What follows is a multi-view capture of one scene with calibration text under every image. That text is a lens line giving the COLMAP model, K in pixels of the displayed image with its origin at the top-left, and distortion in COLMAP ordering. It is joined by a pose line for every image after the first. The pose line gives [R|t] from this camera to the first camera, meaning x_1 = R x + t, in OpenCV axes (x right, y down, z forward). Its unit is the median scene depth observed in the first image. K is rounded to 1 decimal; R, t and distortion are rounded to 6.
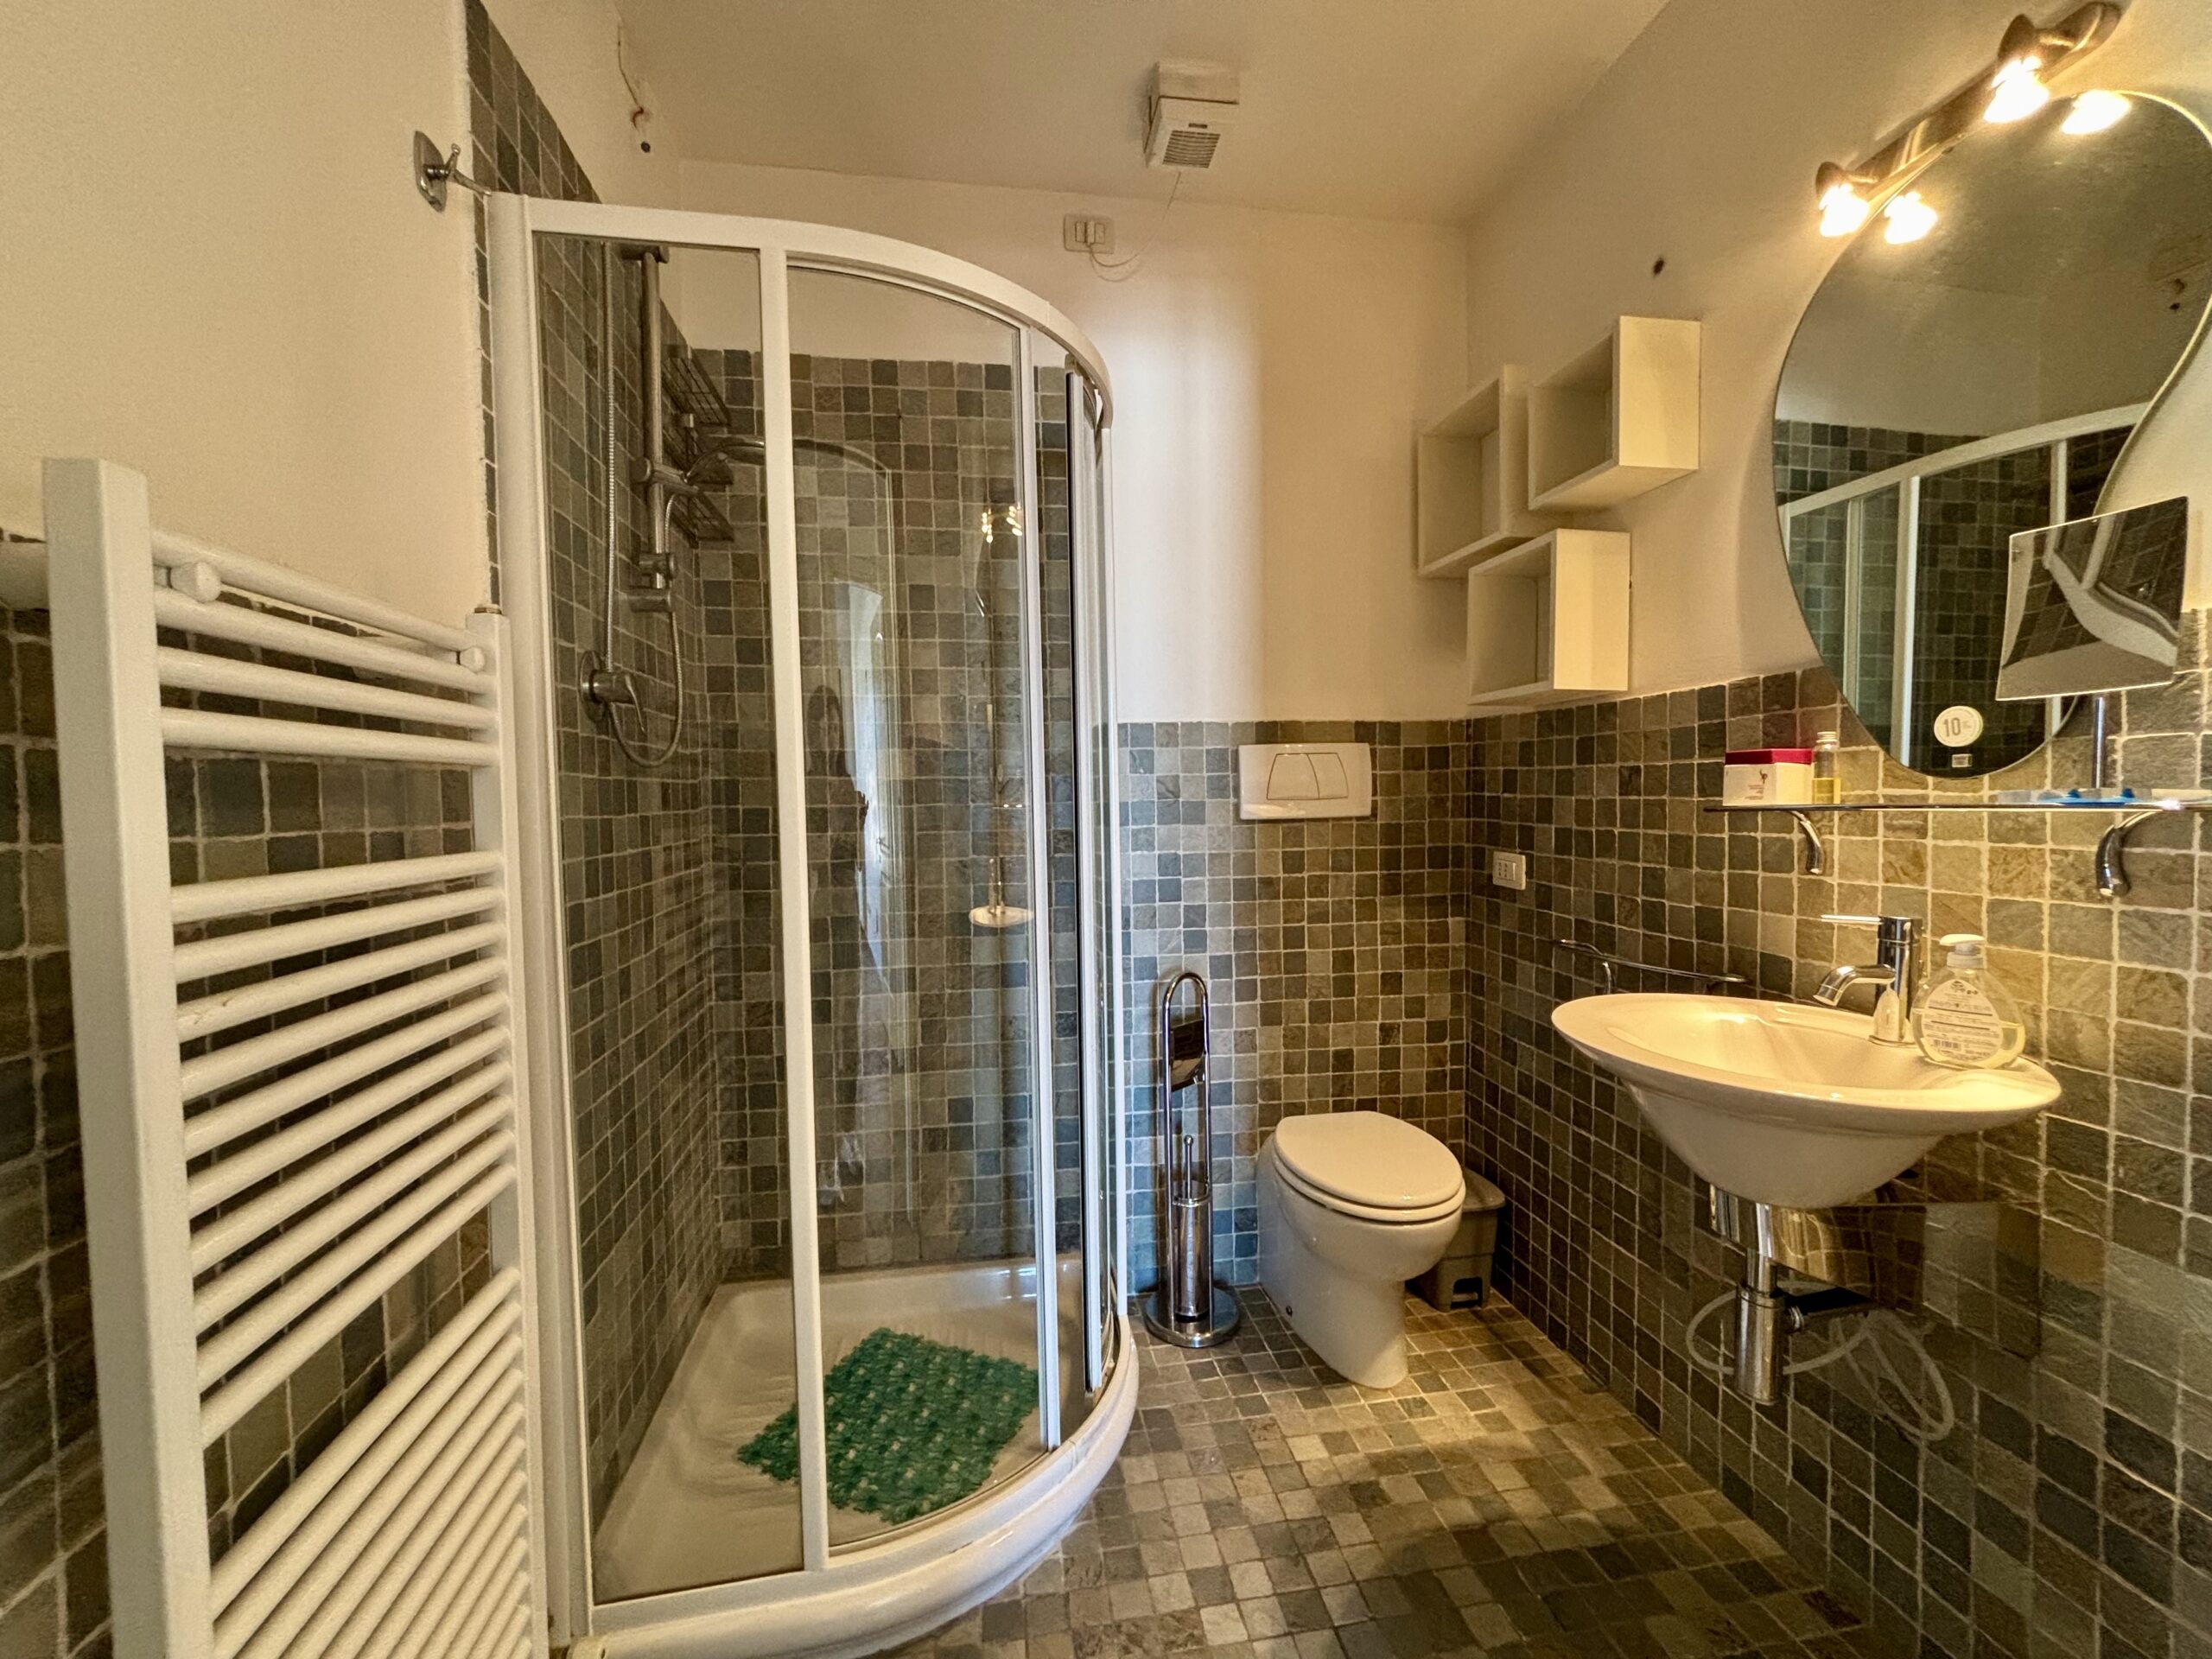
lens RADIAL K [[895.7, 0, 1106.8], [0, 895.7, 834.2], [0, 0, 1]] dist [-0.007936, 0.002116]
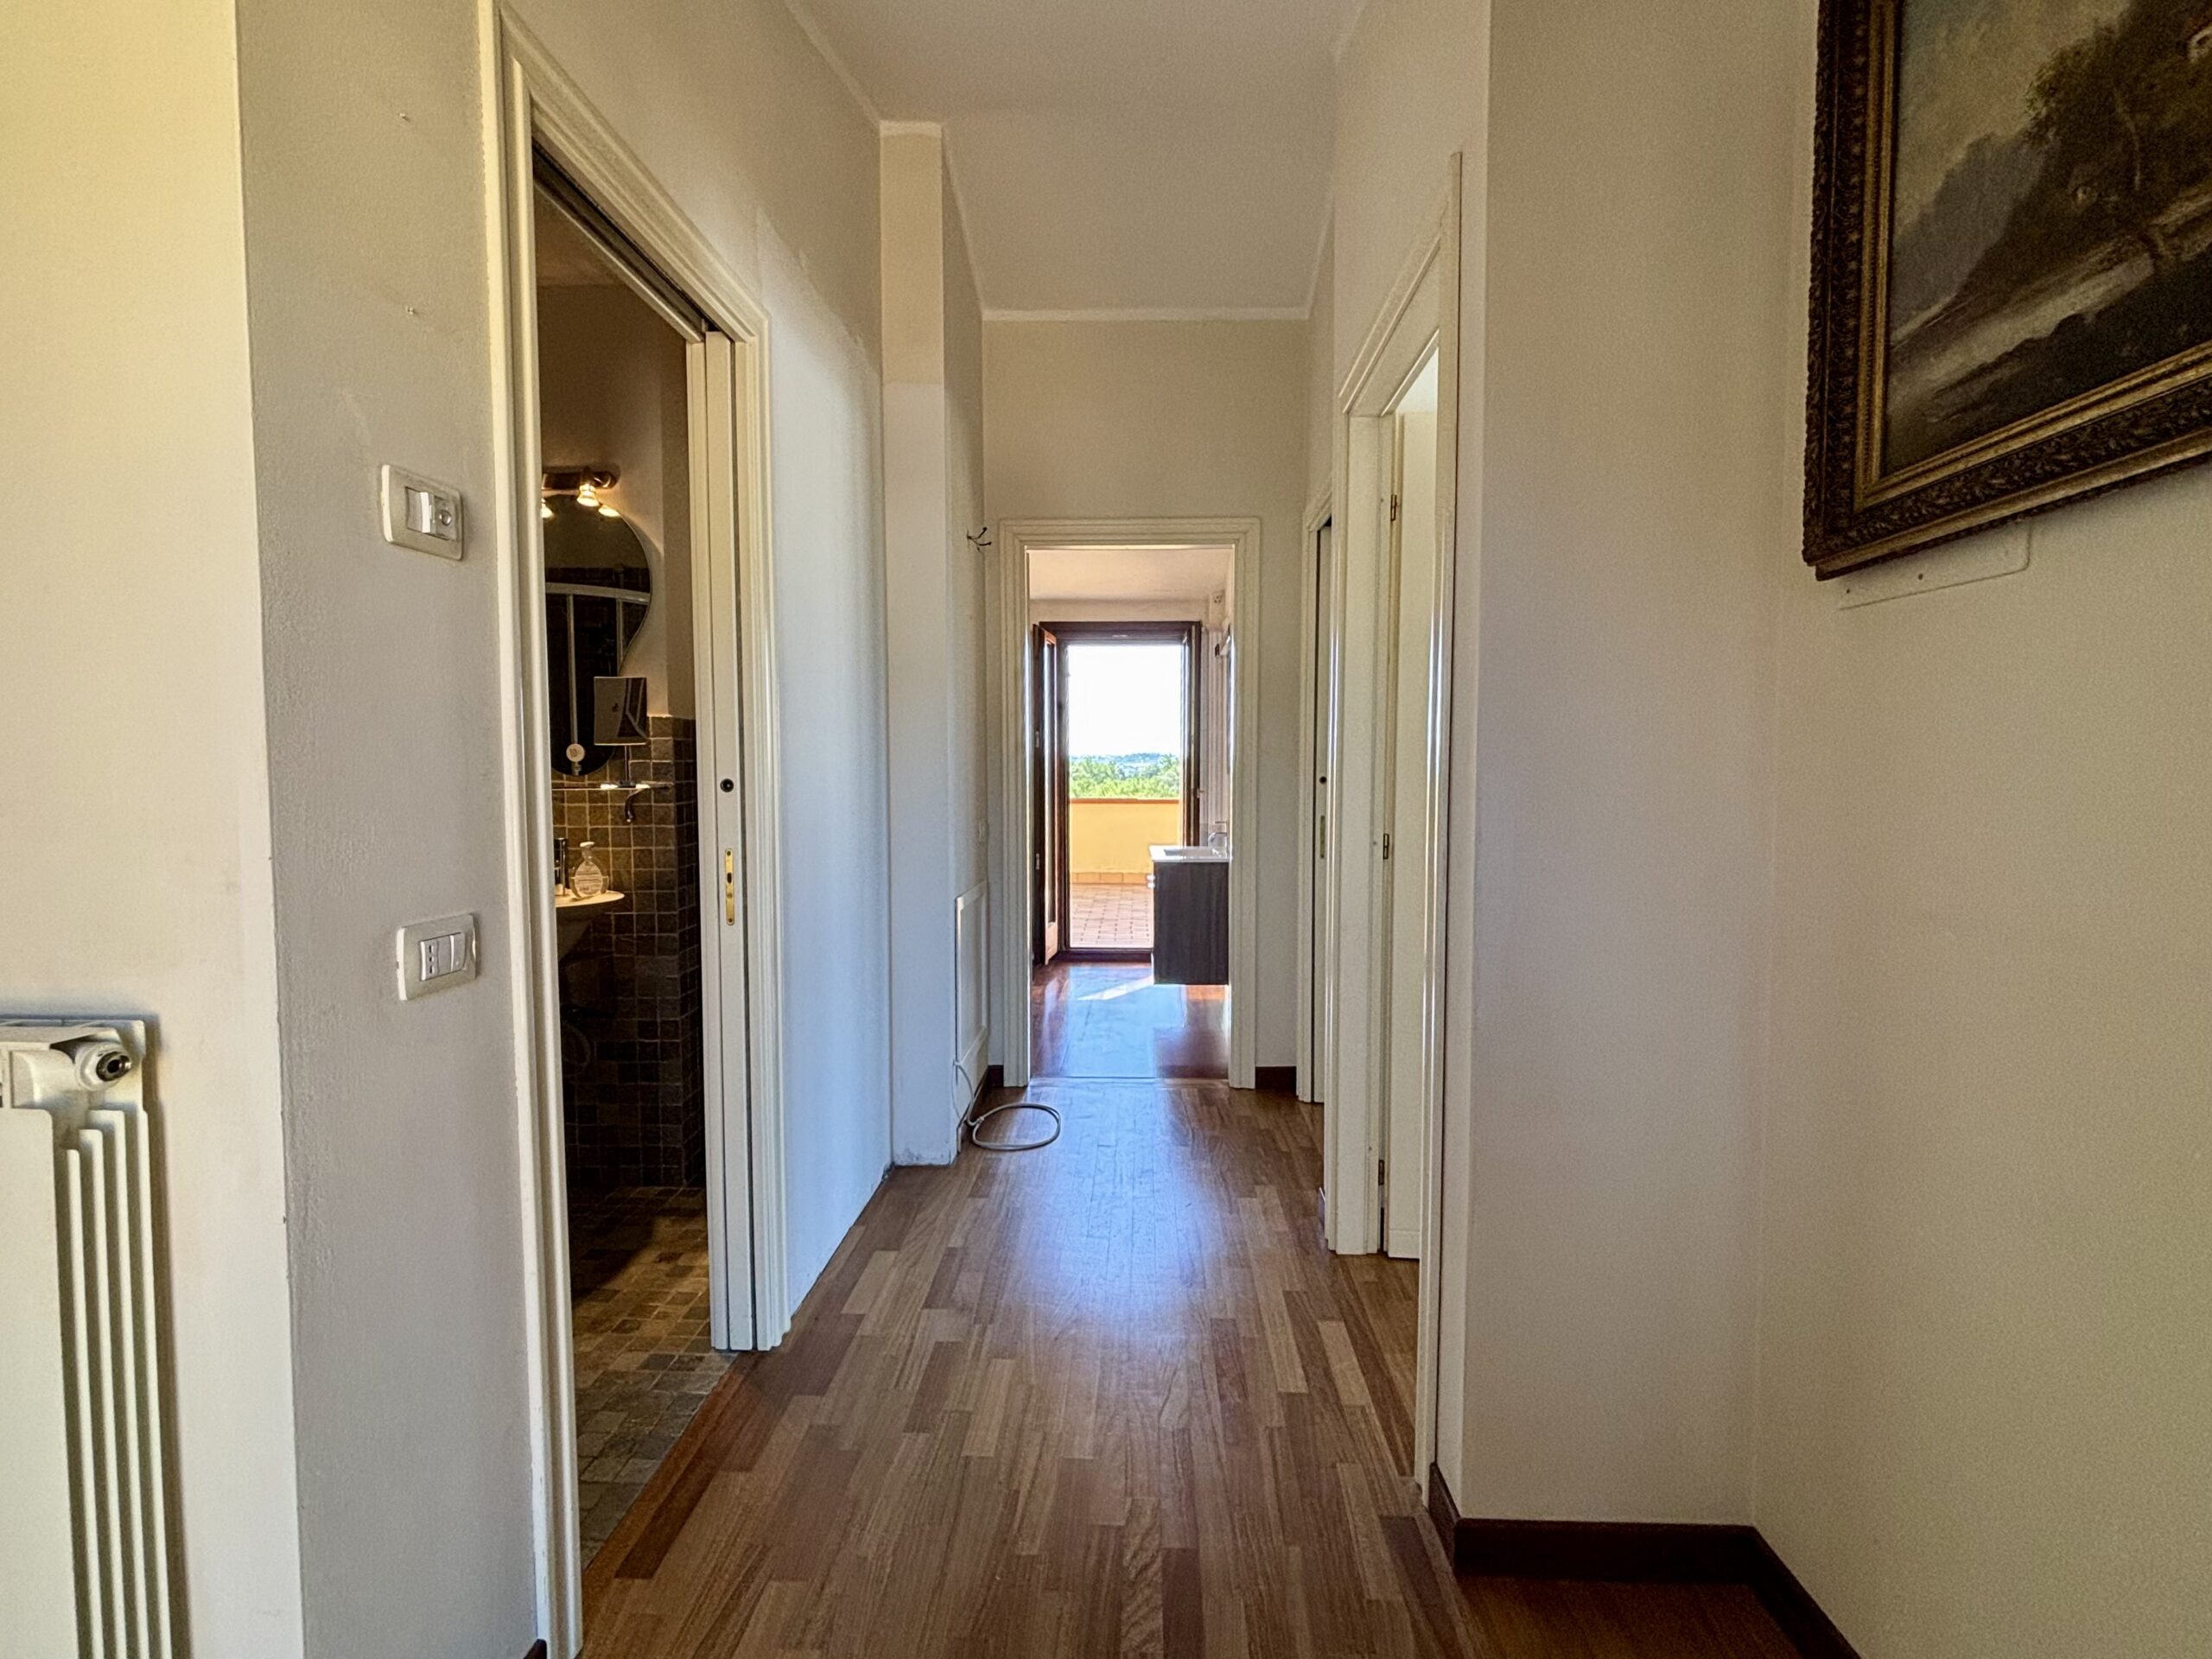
lens RADIAL K [[895.7, 0, 1105.1], [0, 895.7, 825.3], [0, 0, 1]] dist [-0.007936, 0.002116]
pose [[0.179697, -0.033184, 0.983162, -1.187616], [0.036156, 0.998978, 0.027110, 0.056940], [-0.983057, 0.030675, 0.180713, -0.835487]]
